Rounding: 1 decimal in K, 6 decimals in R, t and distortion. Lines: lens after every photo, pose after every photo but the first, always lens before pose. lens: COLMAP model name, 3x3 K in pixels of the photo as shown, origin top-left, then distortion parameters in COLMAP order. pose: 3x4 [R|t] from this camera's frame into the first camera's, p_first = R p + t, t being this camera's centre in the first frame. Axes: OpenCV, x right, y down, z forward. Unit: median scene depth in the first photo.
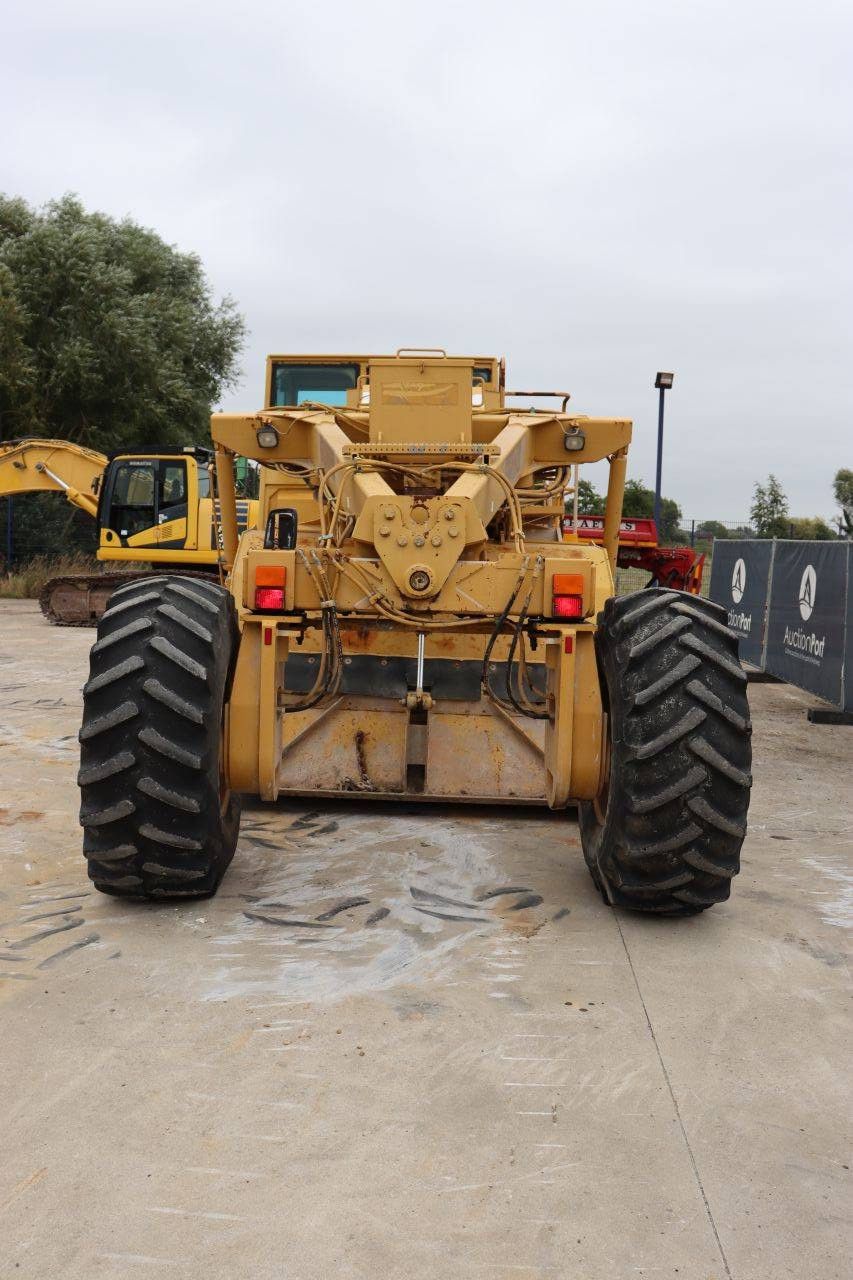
lens RADIAL K [[1129.2, 0, 406.5], [0, 1129.2, 638.1], [0, 0, 1]] dist [-0.107861, 0.001889]
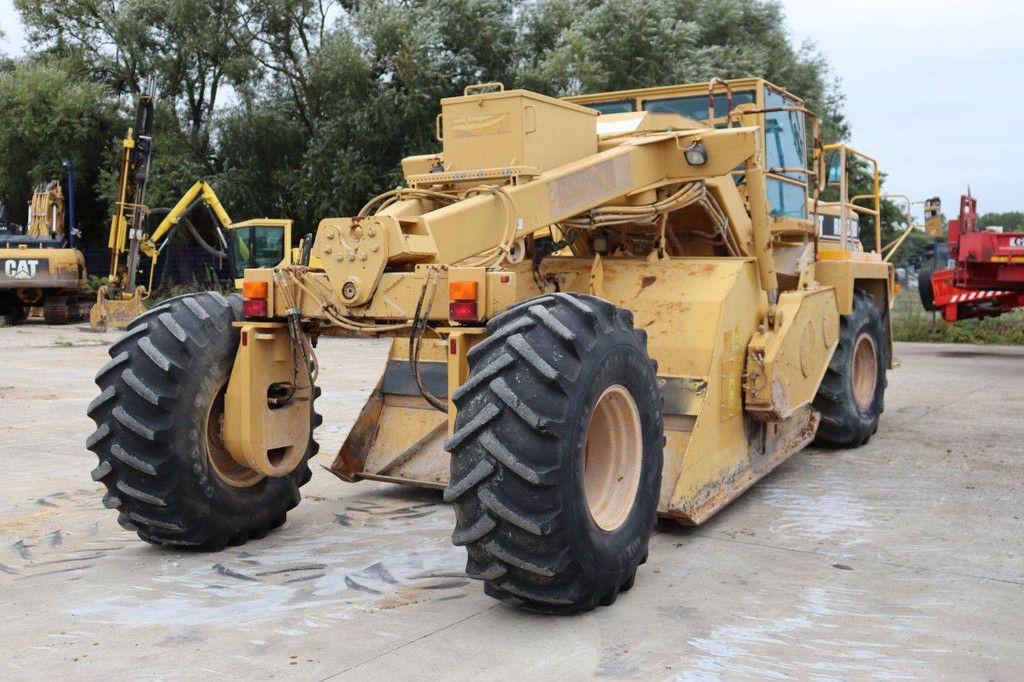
lens RADIAL K [[1076.6, 0, 512.0], [0, 1076.6, 341.0], [0, 0, 1]] dist [-0.093495, 0.201146]
pose [[0.876410, 0.000283, -0.481566, 0.682722], [-0.014596, 0.999556, -0.025975, 0.026535], [0.481345, 0.029794, 0.876025, 0.120189]]
